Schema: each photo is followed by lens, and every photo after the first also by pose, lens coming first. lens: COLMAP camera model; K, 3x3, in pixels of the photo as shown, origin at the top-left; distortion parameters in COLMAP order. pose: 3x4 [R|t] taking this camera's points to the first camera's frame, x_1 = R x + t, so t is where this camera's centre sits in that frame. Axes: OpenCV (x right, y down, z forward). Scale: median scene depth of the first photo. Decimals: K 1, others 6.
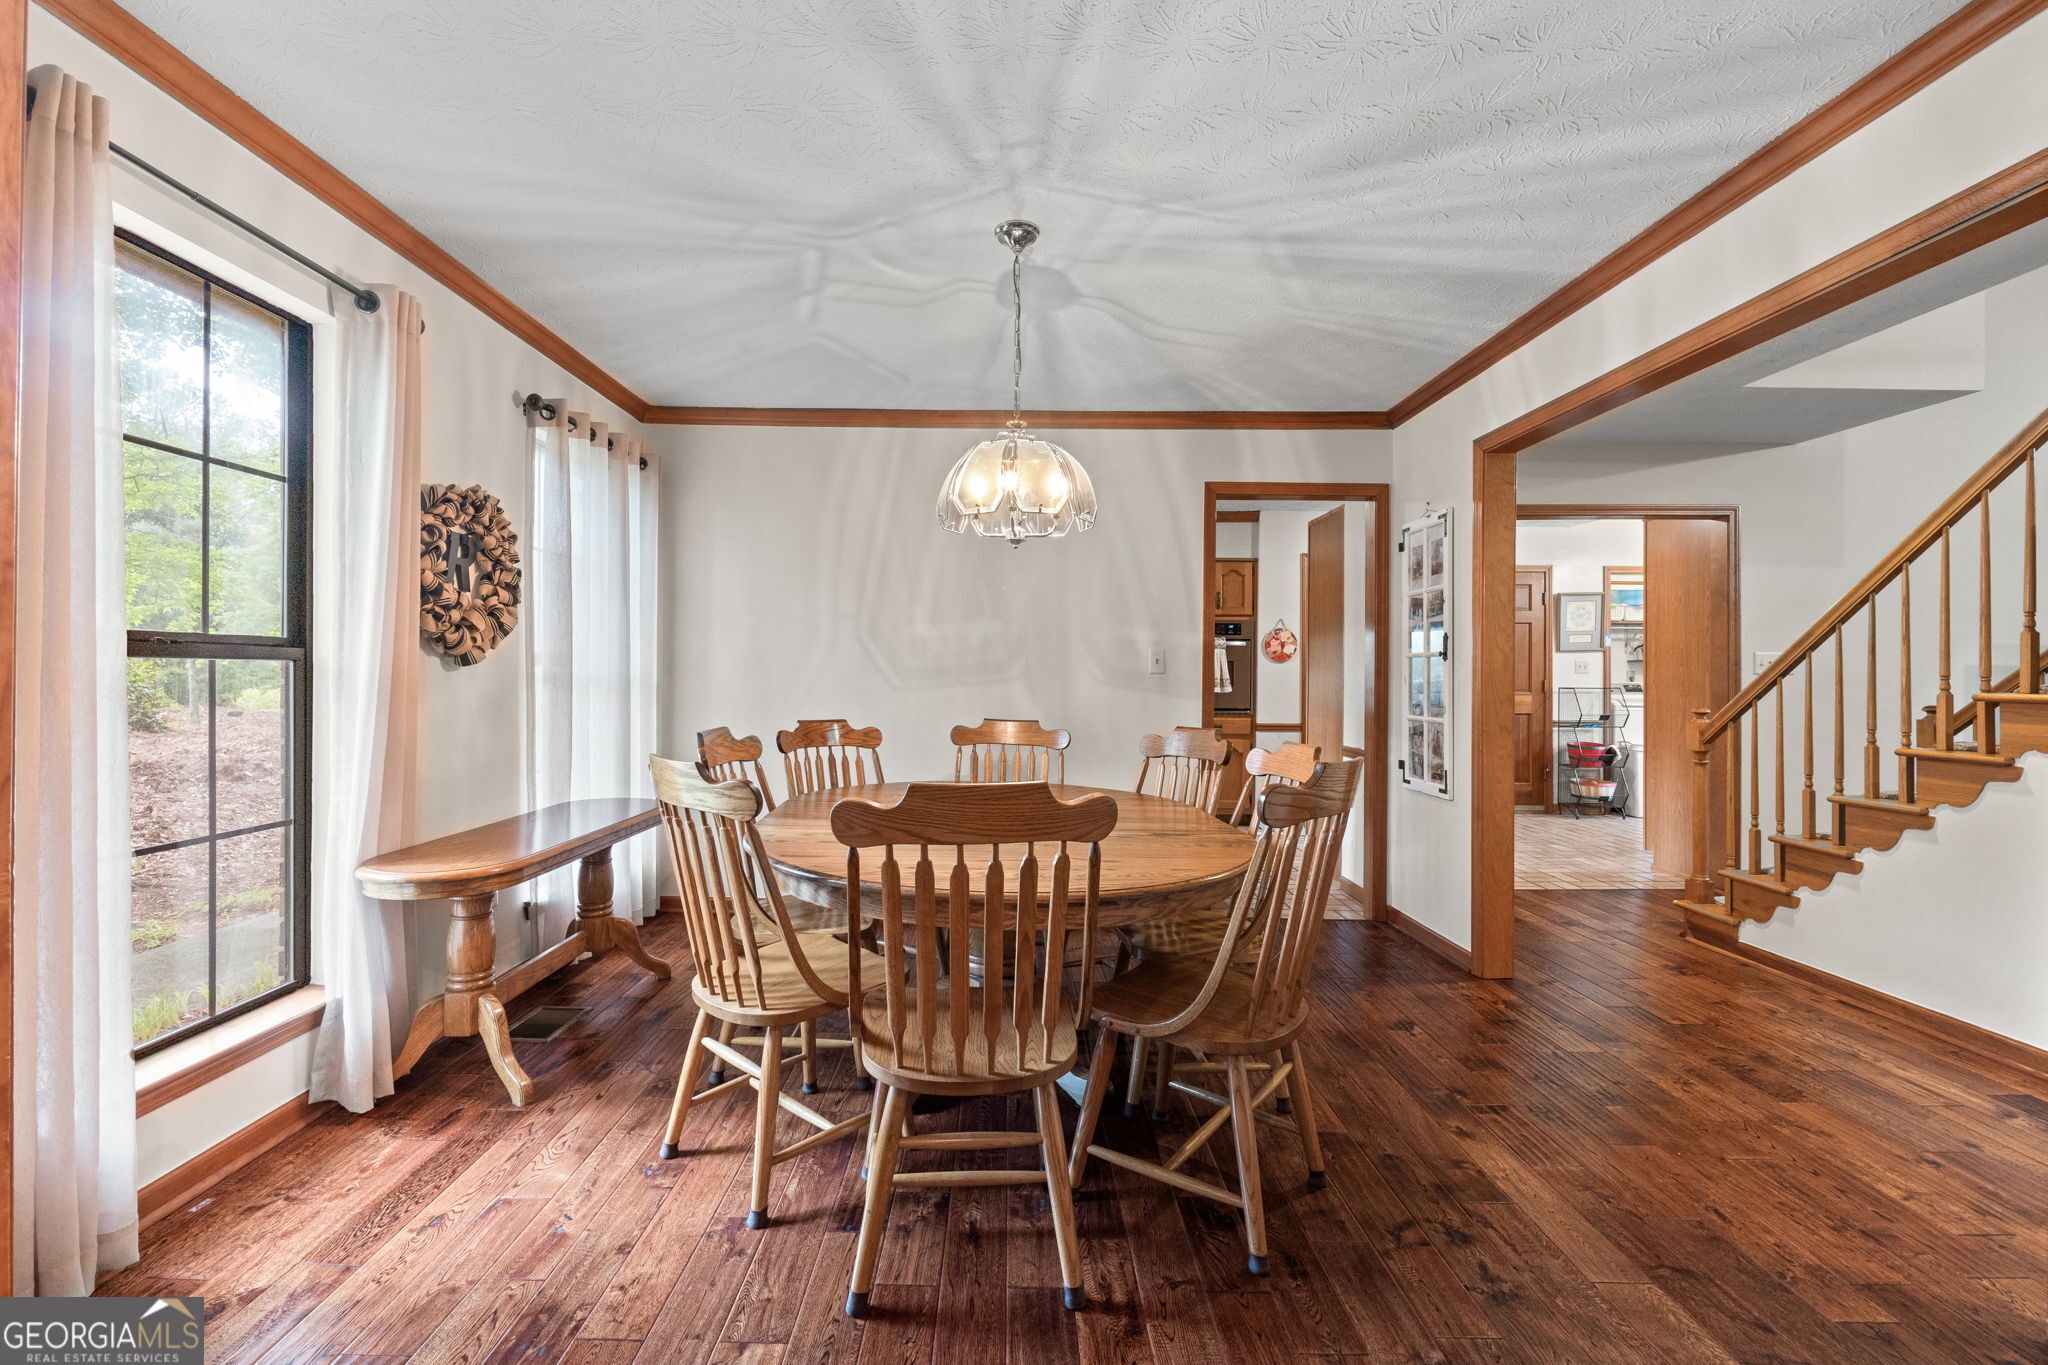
lens RADIAL K [[858.2, 0, 1020.8], [0, 858.2, 676.5], [0, 0, 1]] dist [-0.009178, 0.000061]
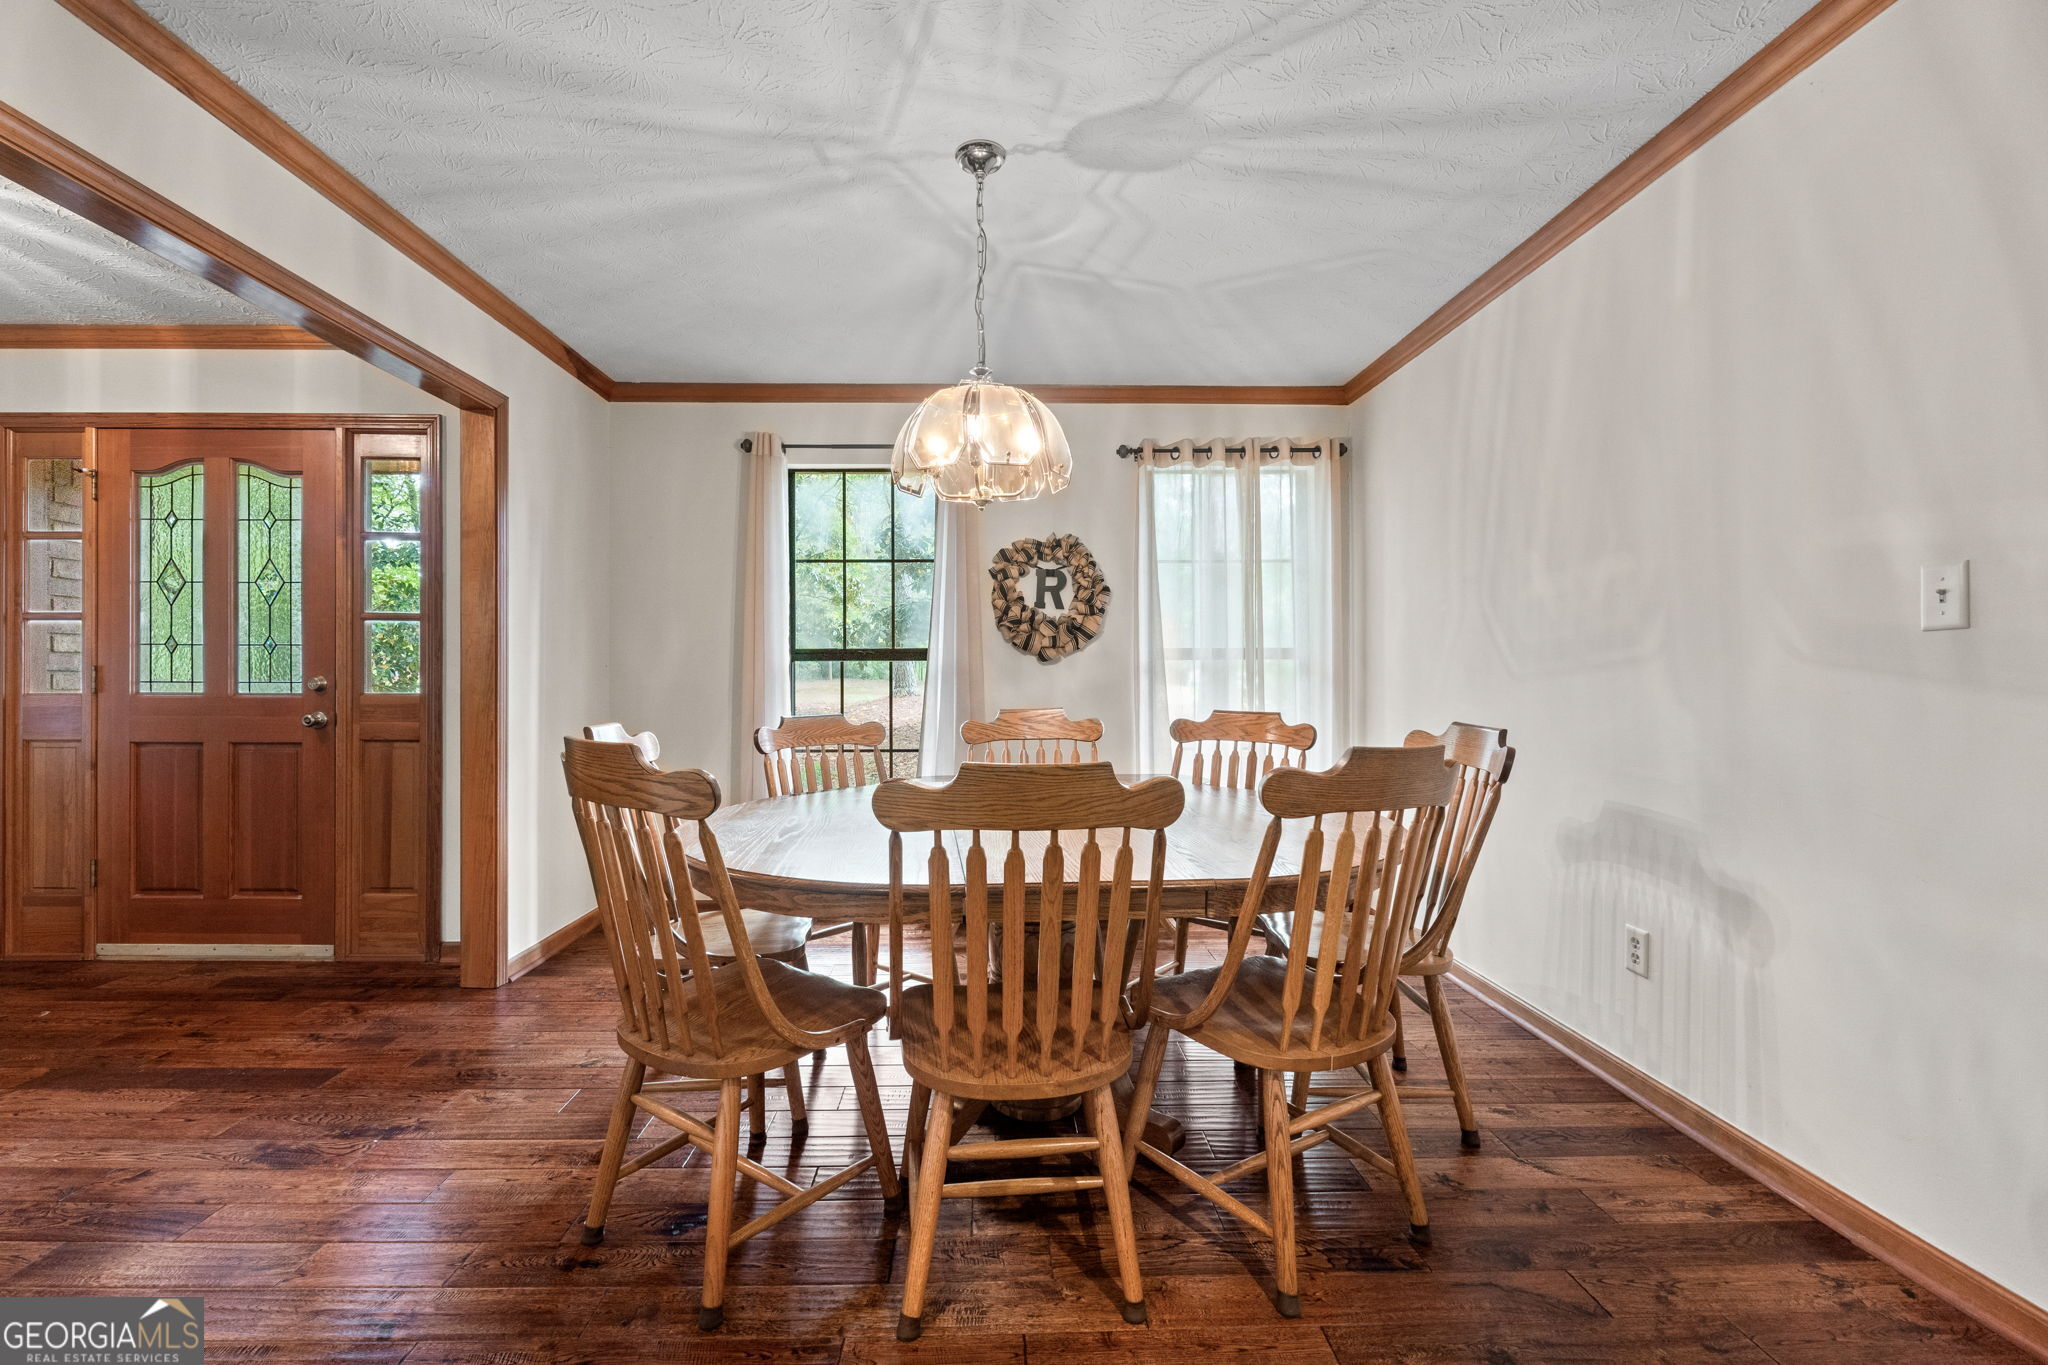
lens RADIAL K [[858.2, 0, 982.7], [0, 858.2, 681.4], [0, 0, 1]] dist [-0.009178, 0.000061]
pose [[0.014247, -0.007159, -0.999873, 0.815900], [0.002107, 0.999972, -0.007130, 0.032345], [0.999896, -0.002005, 0.014262, 0.912843]]
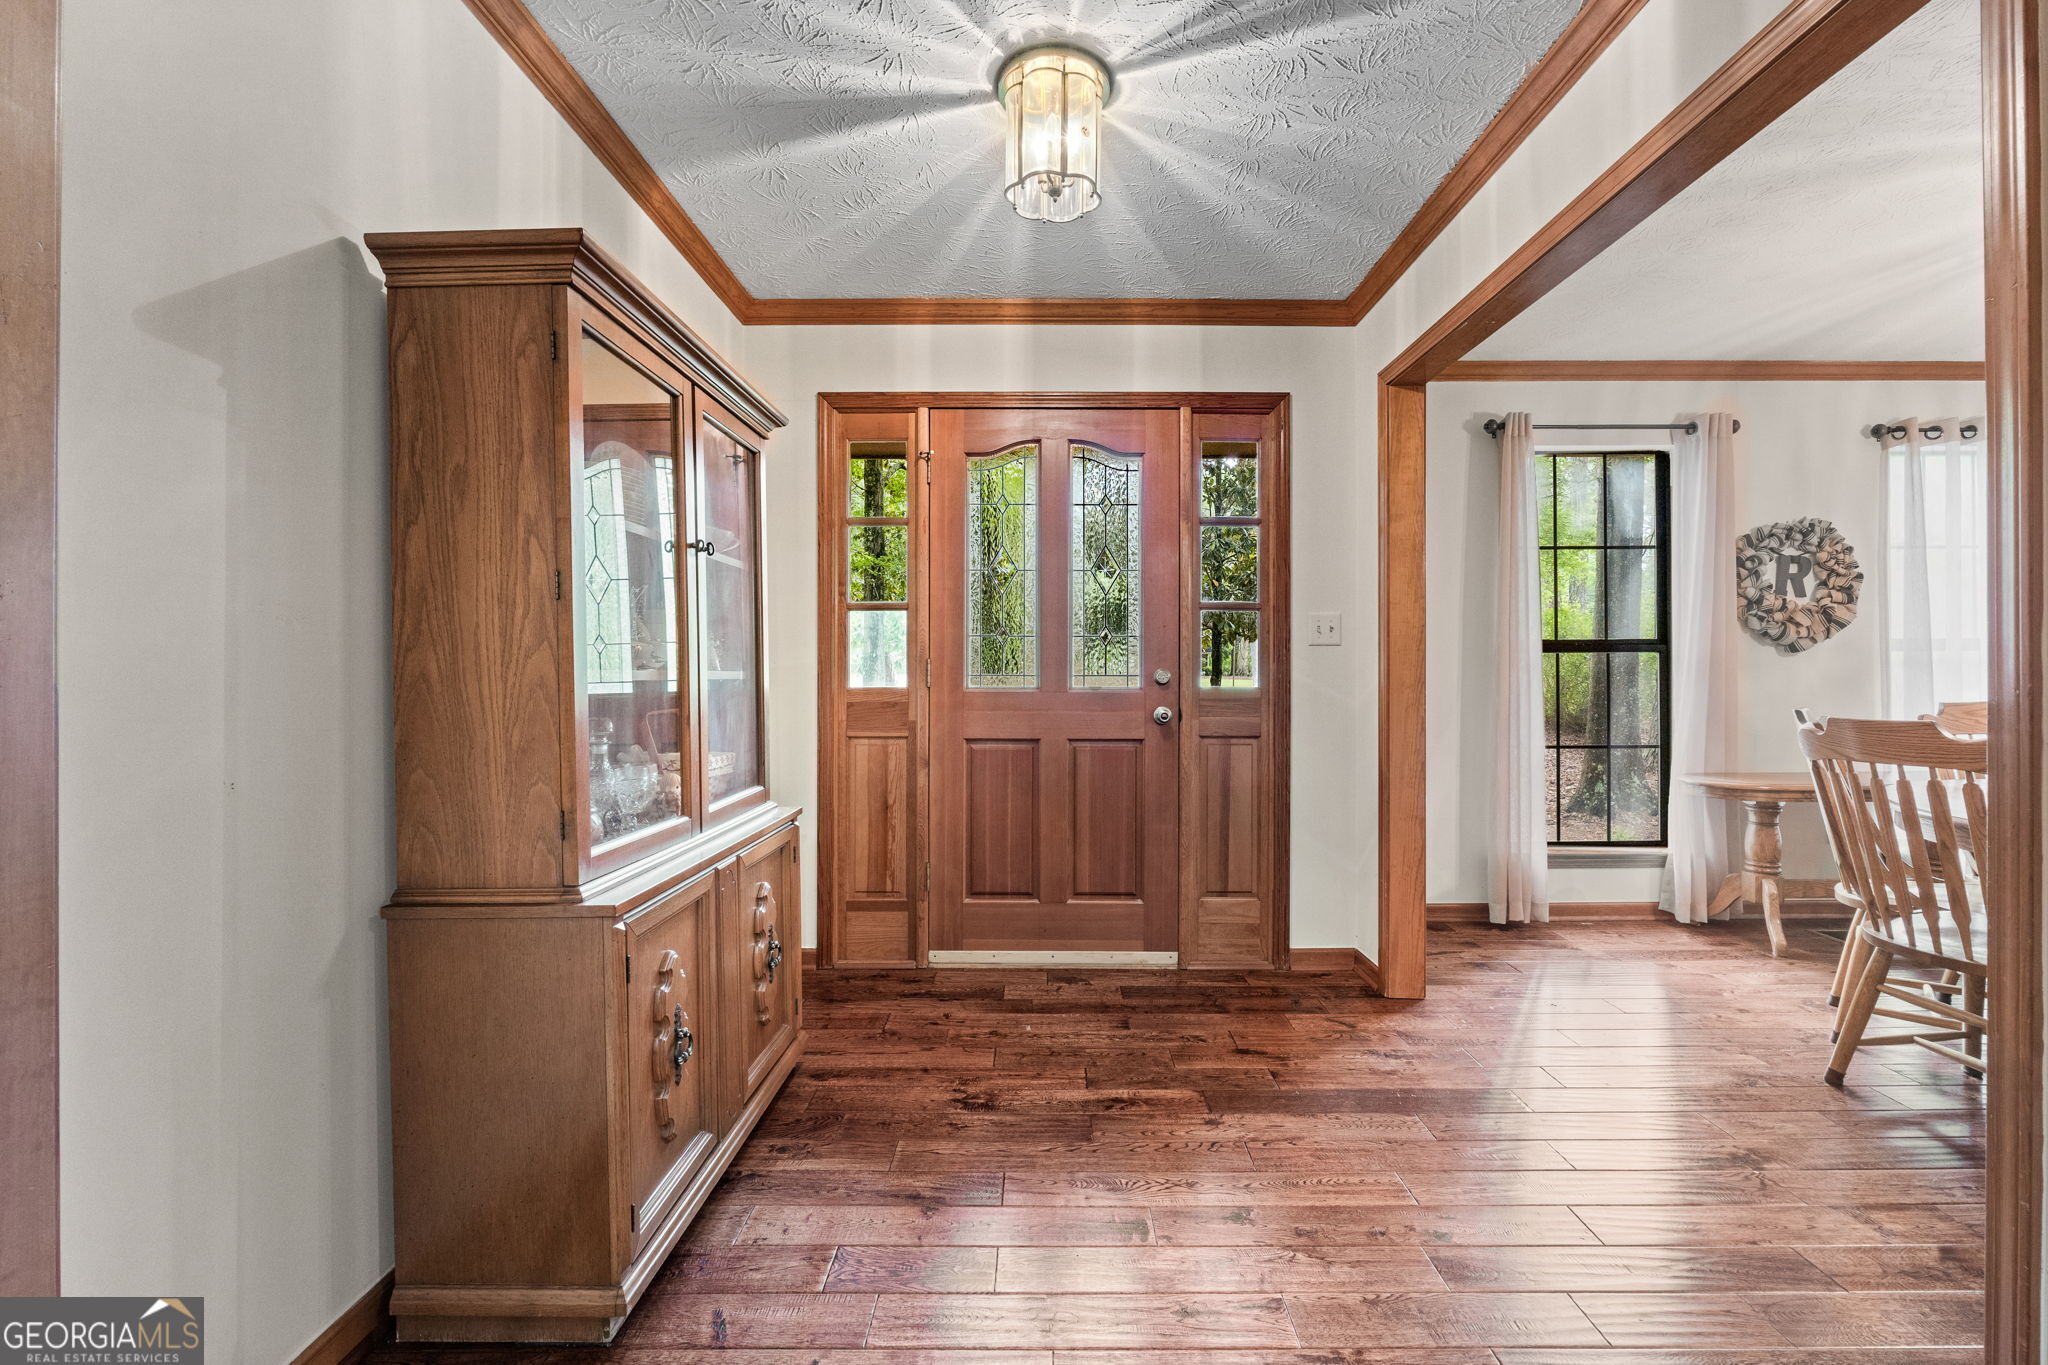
lens RADIAL K [[858.2, 0, 1032.8], [0, 858.2, 683.9], [0, 0, 1]] dist [-0.009178, 0.000061]
pose [[-0.011489, -0.001699, -0.999933, 0.746564], [0.004987, 0.999986, -0.001757, 0.035301], [0.999922, -0.005006, -0.011481, -0.201652]]
